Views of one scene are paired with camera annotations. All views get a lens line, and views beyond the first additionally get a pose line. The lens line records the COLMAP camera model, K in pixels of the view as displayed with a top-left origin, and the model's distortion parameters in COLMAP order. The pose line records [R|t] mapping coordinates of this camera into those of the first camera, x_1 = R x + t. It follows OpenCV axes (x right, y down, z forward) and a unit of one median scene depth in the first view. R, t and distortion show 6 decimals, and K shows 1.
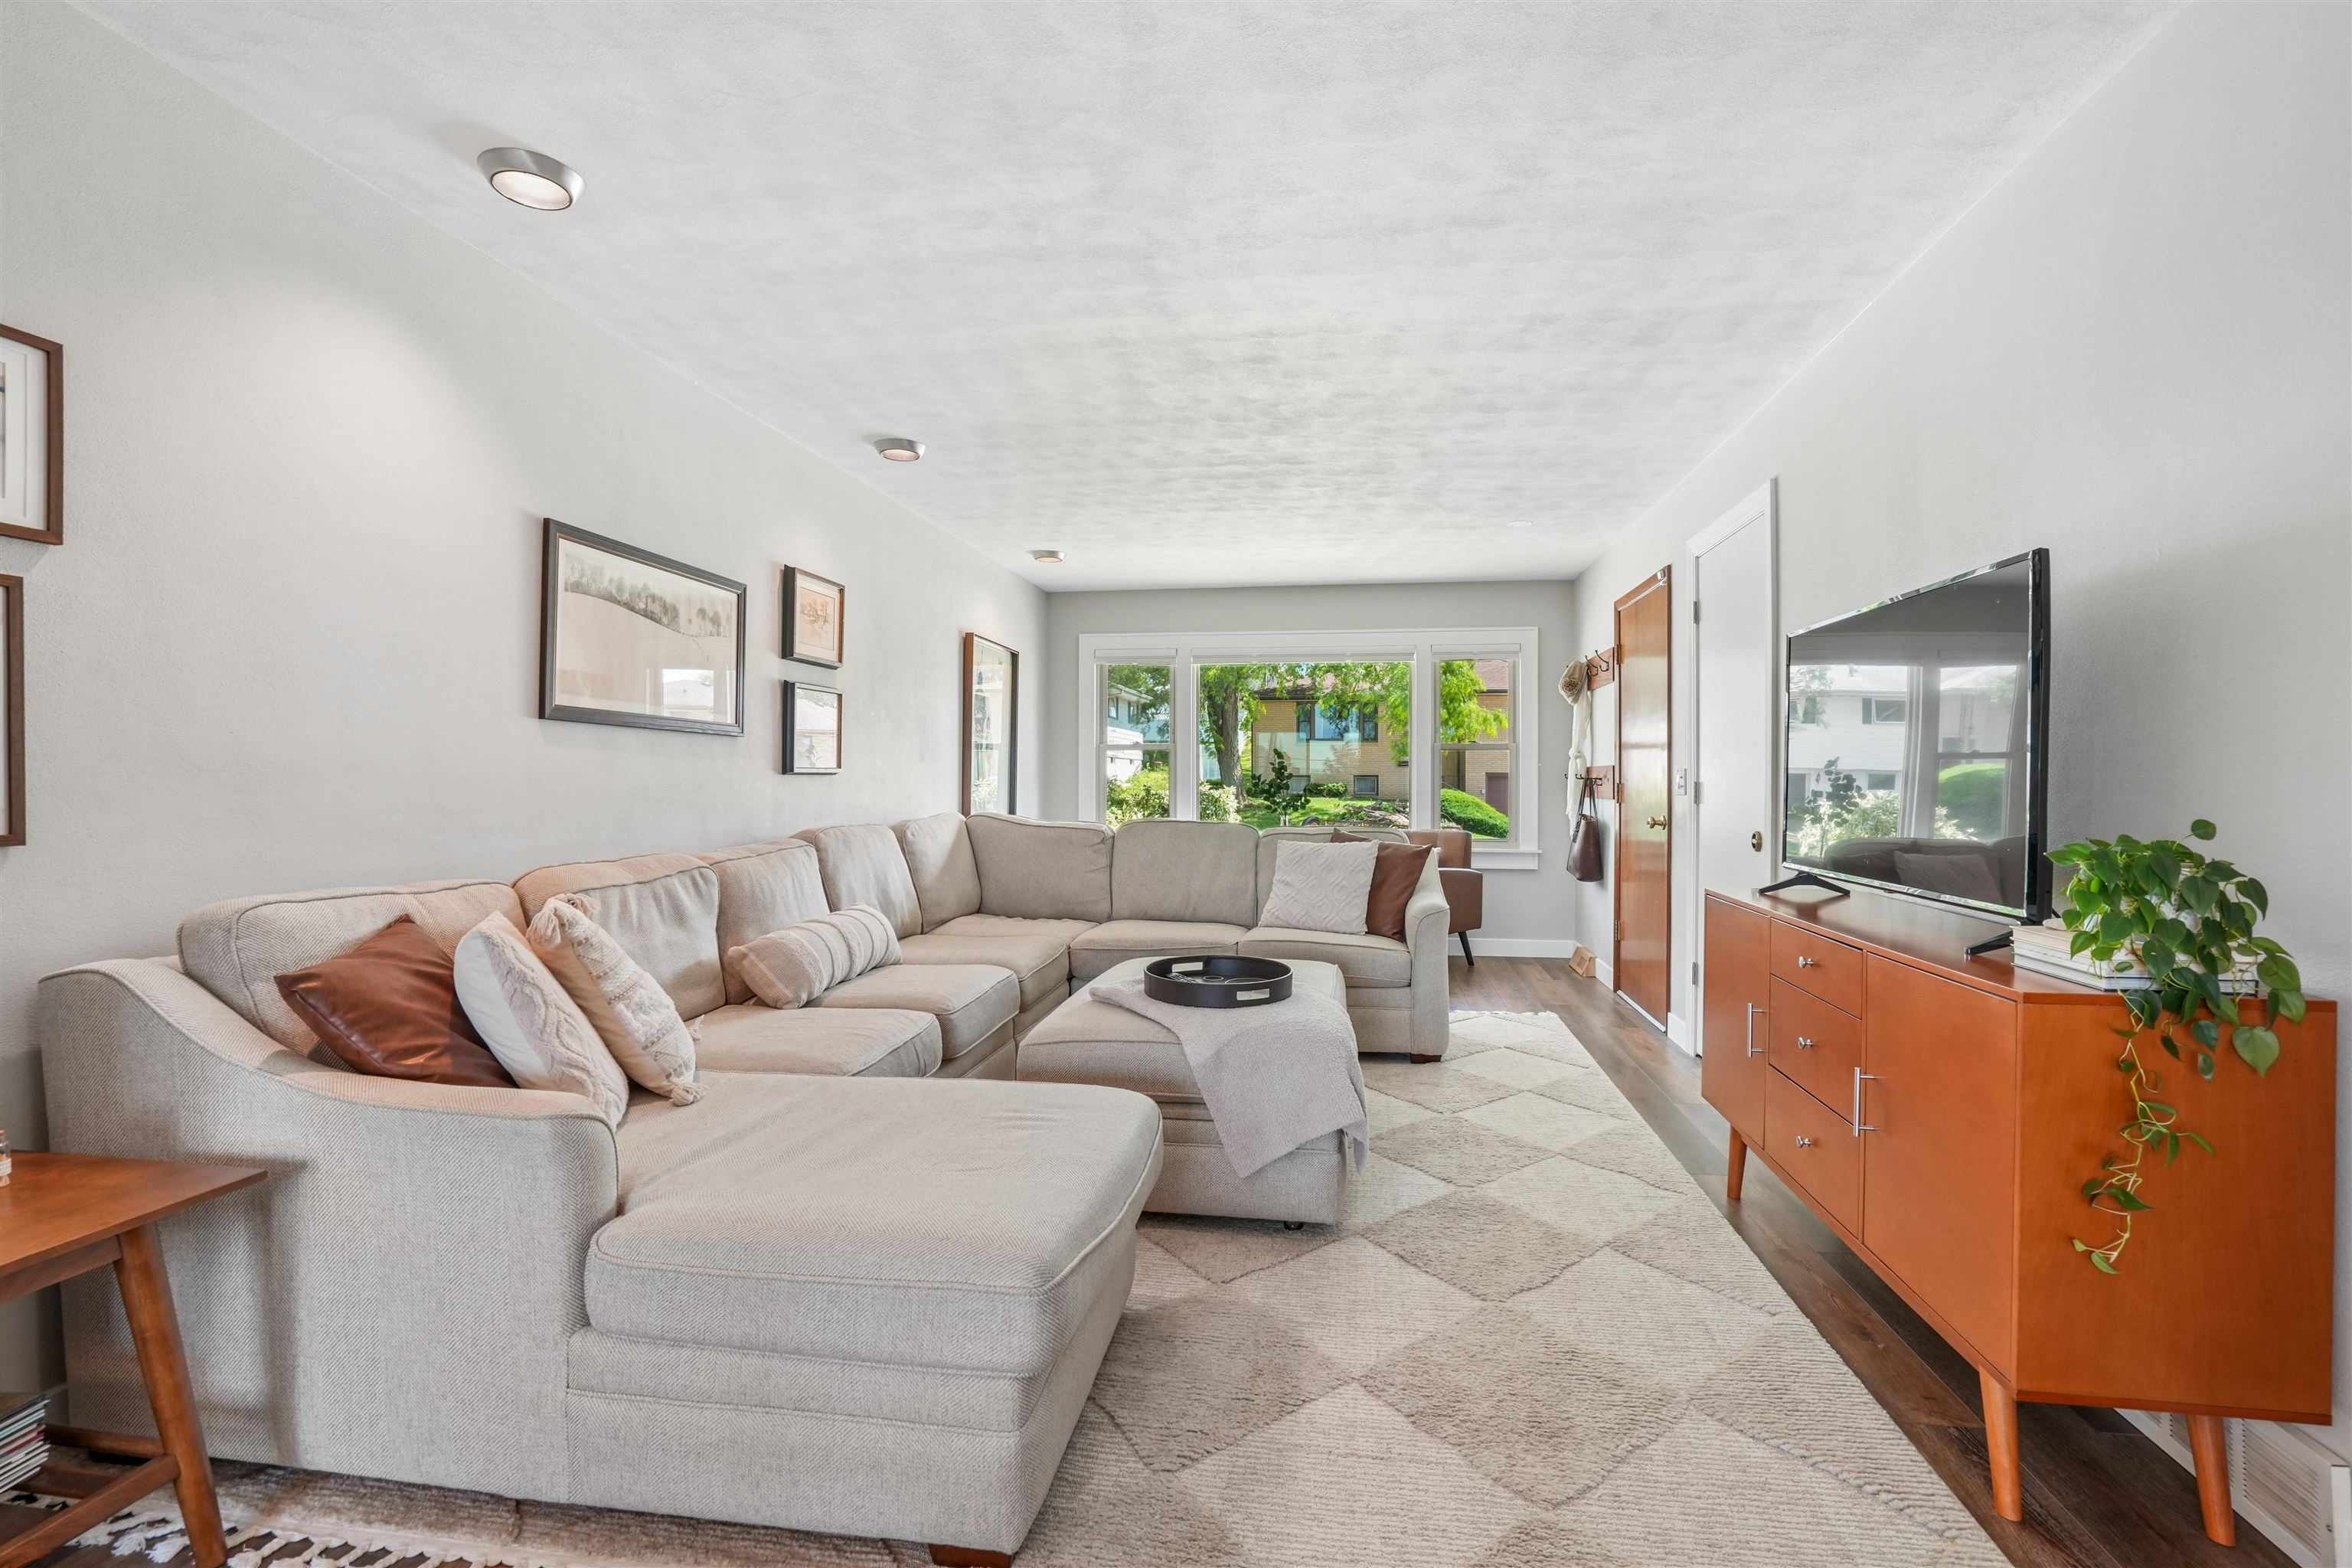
lens RADIAL K [[1079.0, 0, 1182.0], [0, 1079.0, 780.8], [0, 0, 1]] dist [-0.004914, 0.000075]
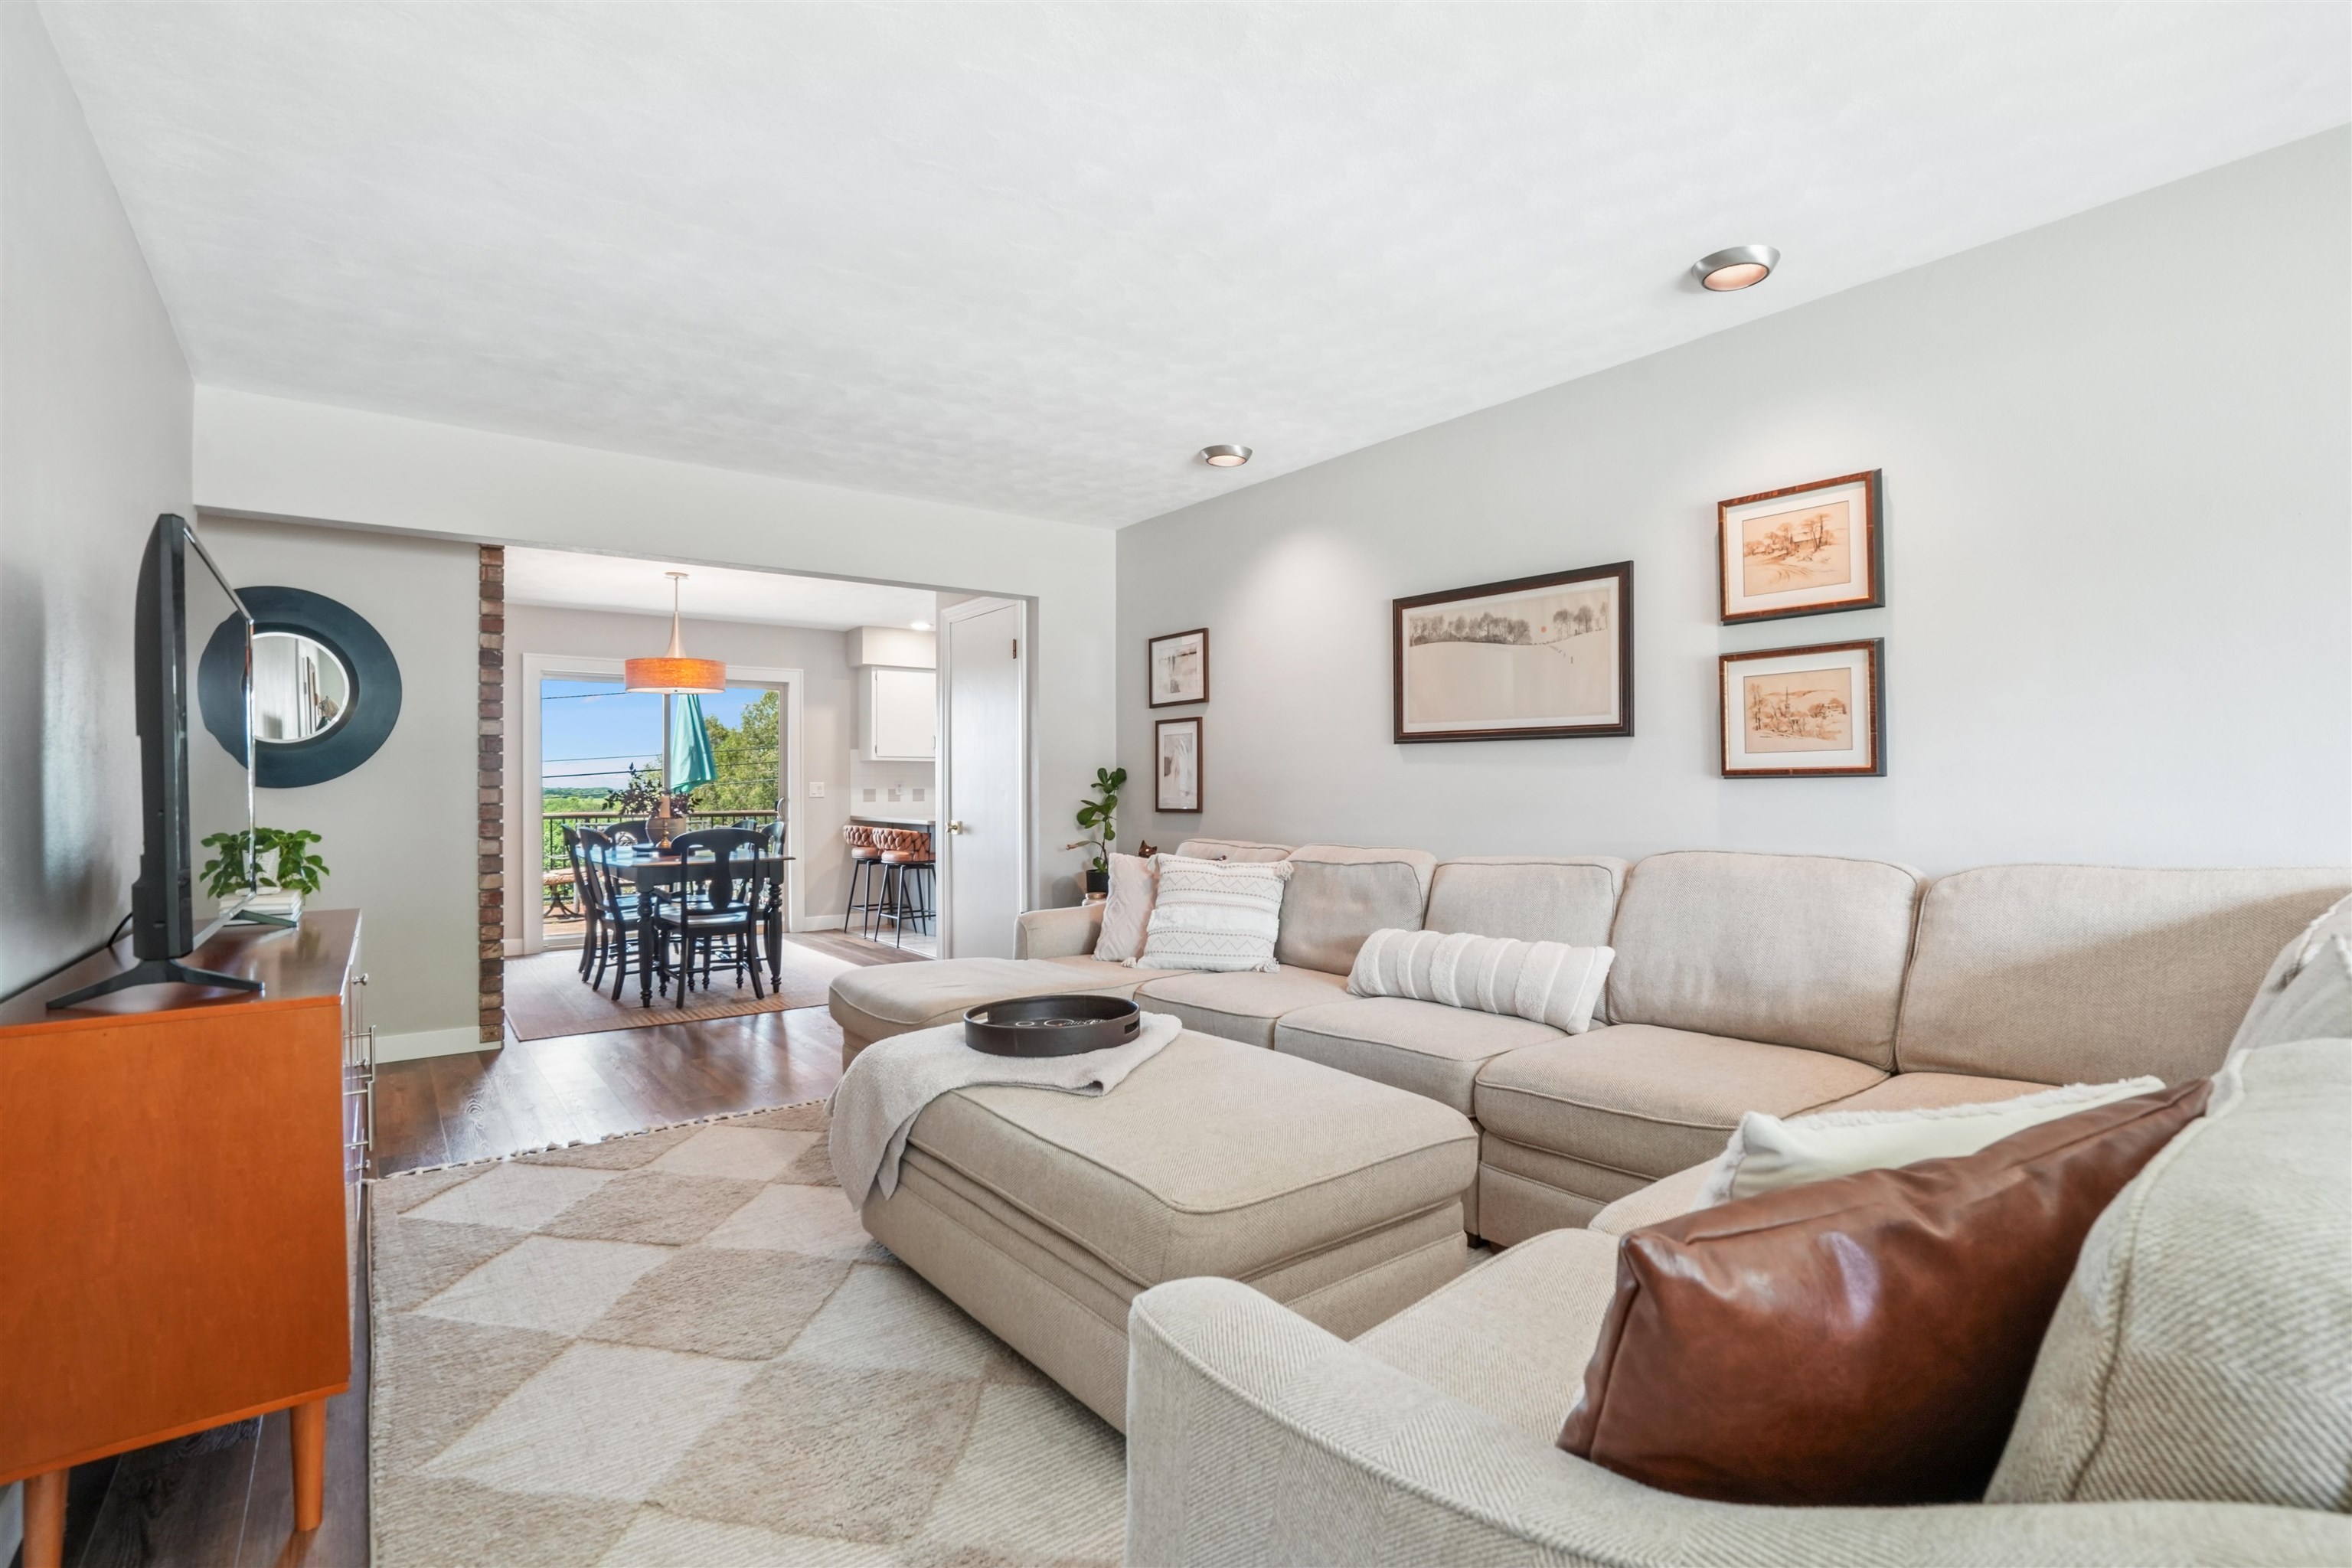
lens RADIAL K [[1079.0, 0, 1182.0], [0, 1079.0, 780.8], [0, 0, 1]] dist [-0.004914, 0.000075]
pose [[-0.677569, -0.003663, -0.735450, 0.550987], [0.002940, 0.999966, -0.007690, 0.000557], [0.735453, -0.007373, -0.677536, 1.533540]]
